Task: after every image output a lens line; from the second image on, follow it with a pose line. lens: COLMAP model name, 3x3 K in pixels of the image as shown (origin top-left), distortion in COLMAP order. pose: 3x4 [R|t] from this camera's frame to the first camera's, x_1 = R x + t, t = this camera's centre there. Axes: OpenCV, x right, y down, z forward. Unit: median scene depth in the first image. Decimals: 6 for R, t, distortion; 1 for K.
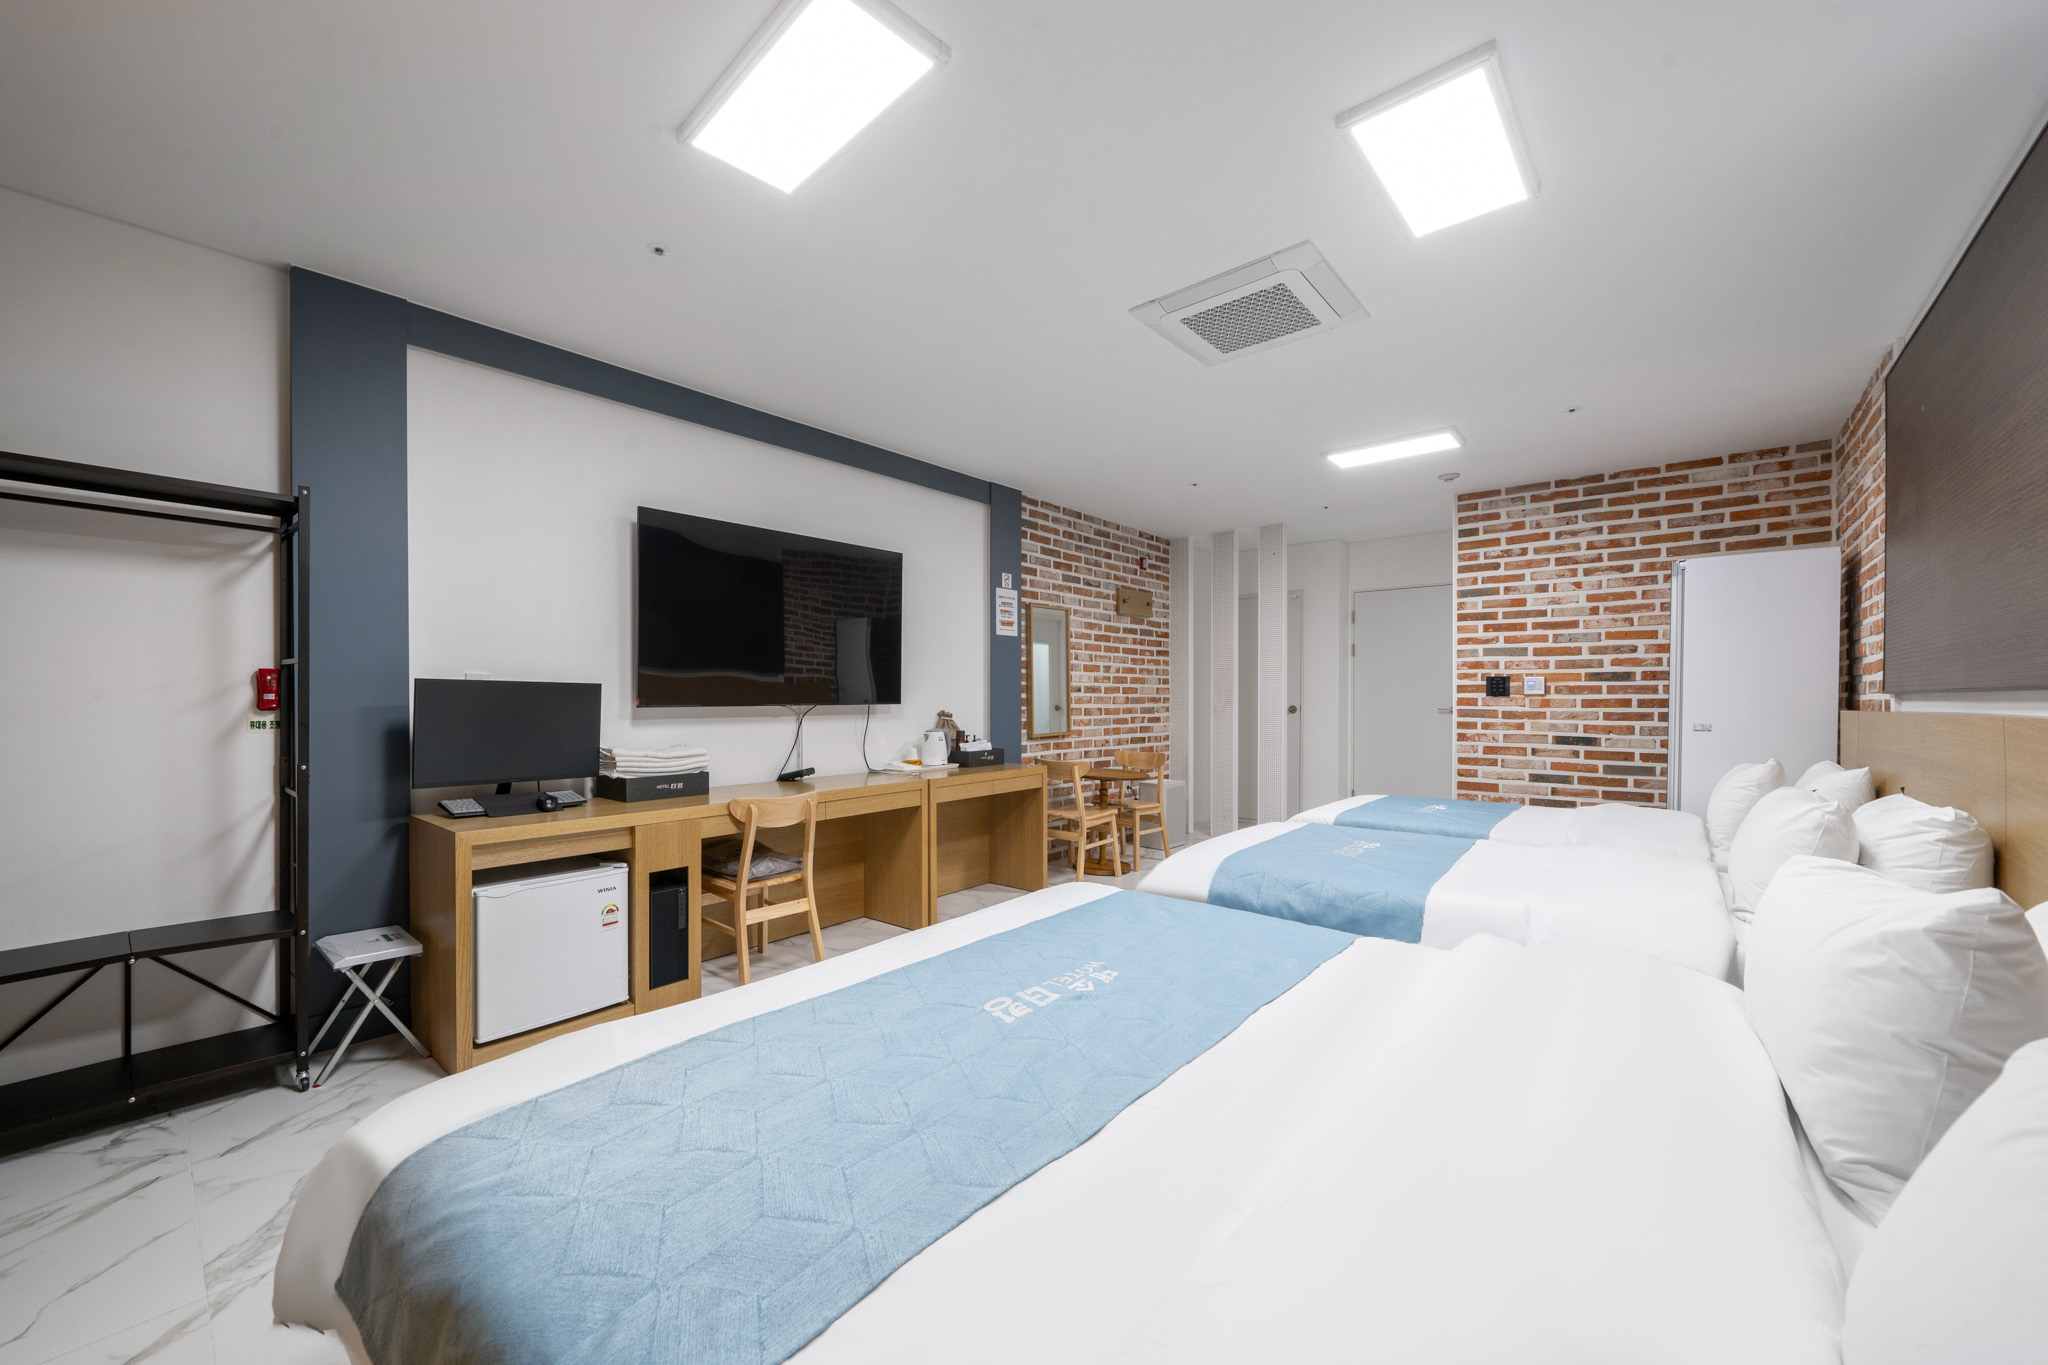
lens RADIAL K [[798.2, 0, 981.5], [0, 798.2, 687.5], [0, 0, 1]] dist [-0.007365, -0.000031]
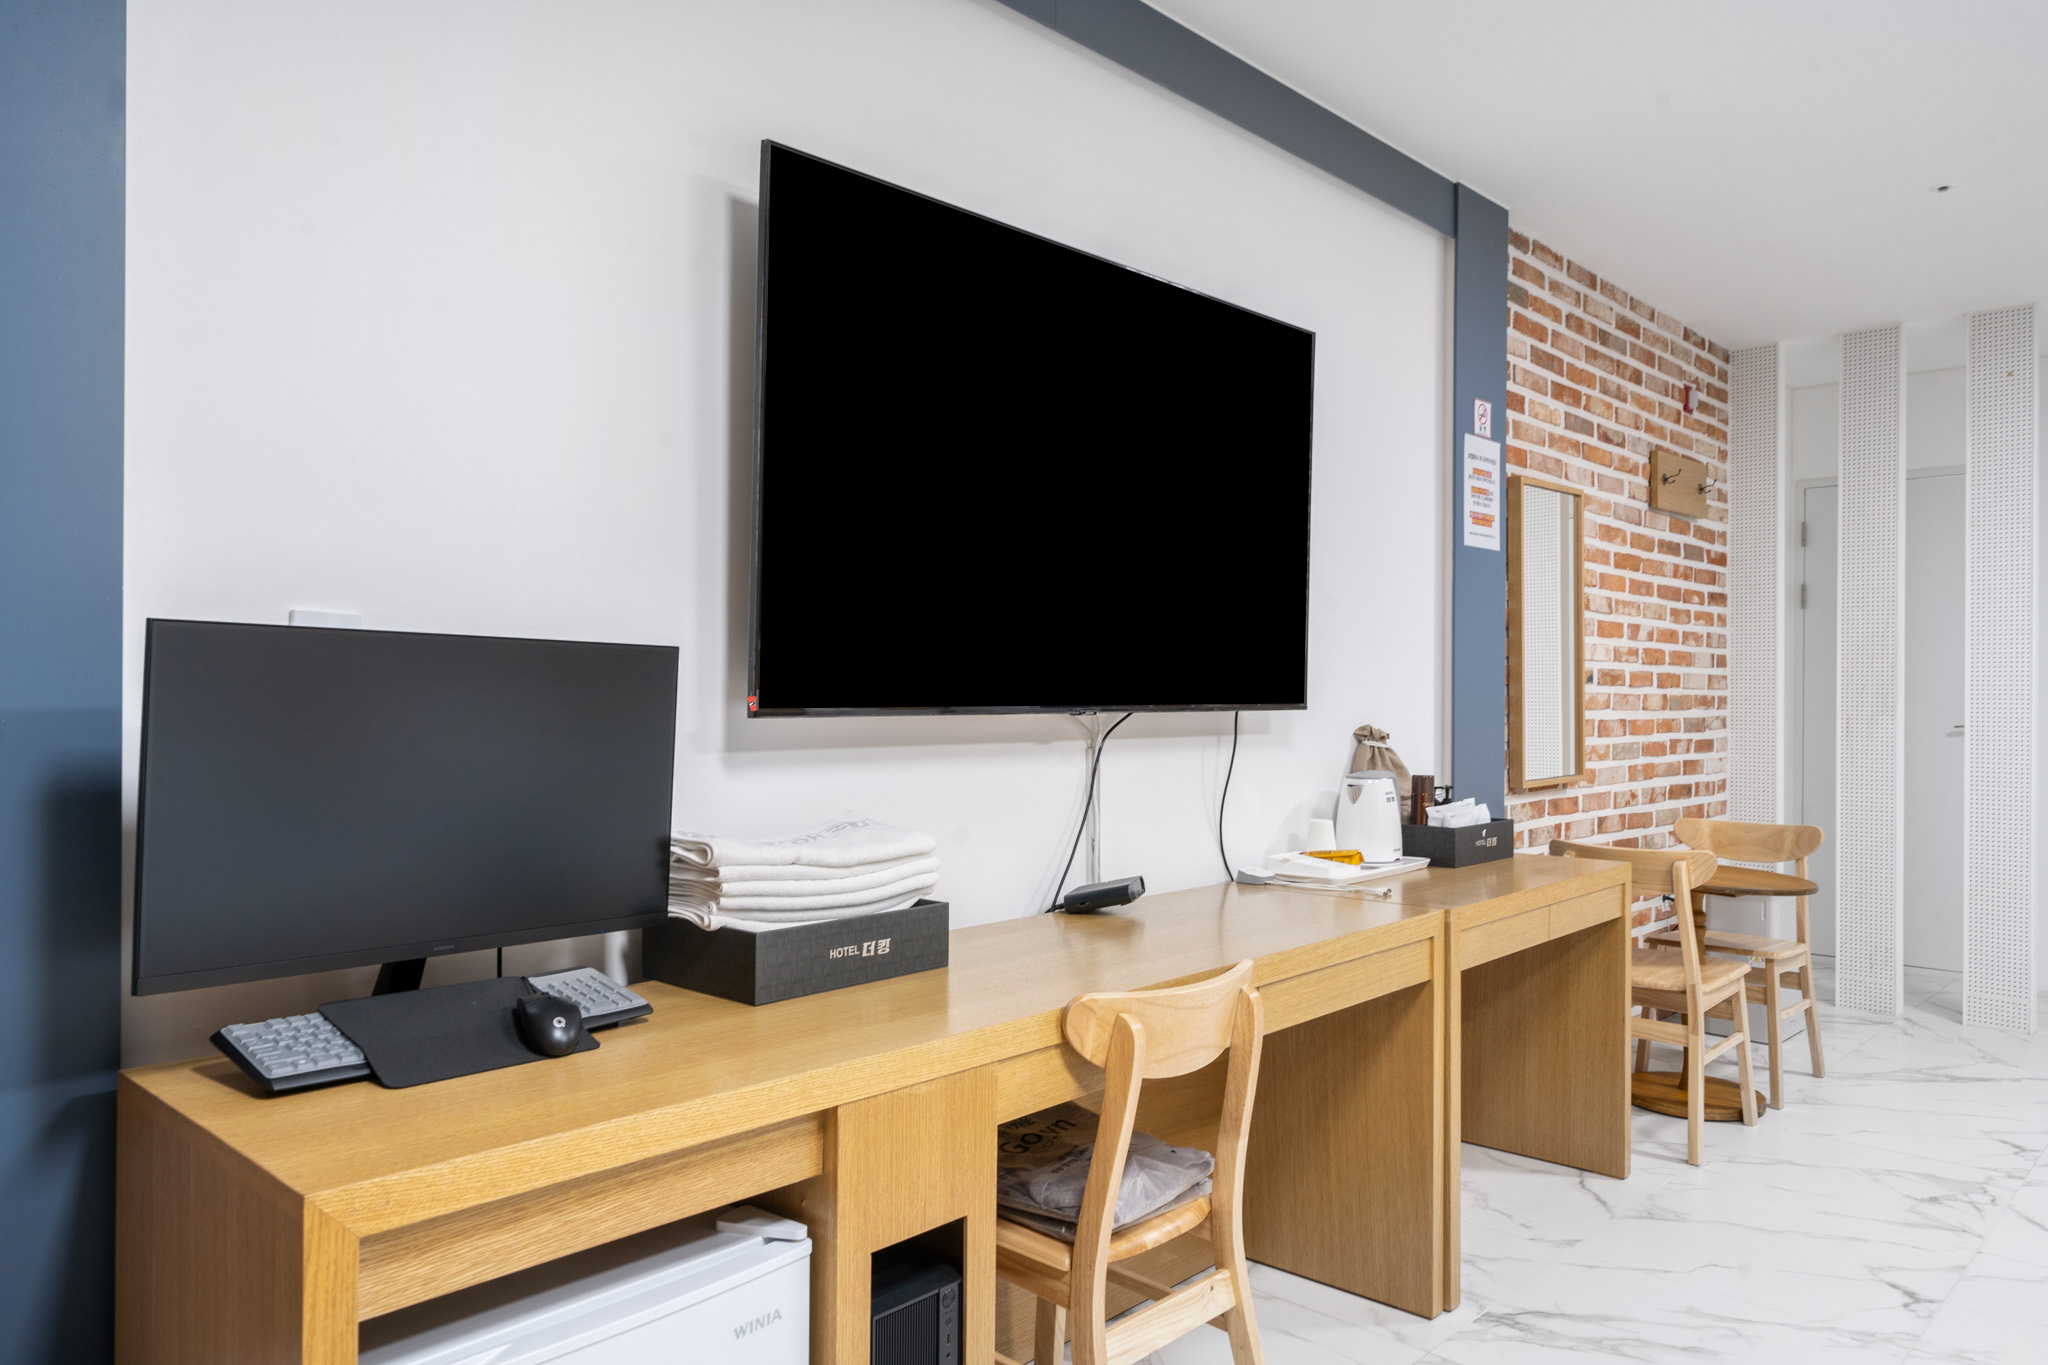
lens RADIAL K [[1388.5, 0, 1016.7], [0, 1388.5, 662.5], [0, 0, 1]] dist [0.006477, -0.012024]
pose [[0.999781, 0.006883, -0.019763, -0.216156], [-0.007054, 0.999938, -0.008615, 0.003817], [0.019702, 0.008752, 0.999768, 0.279998]]
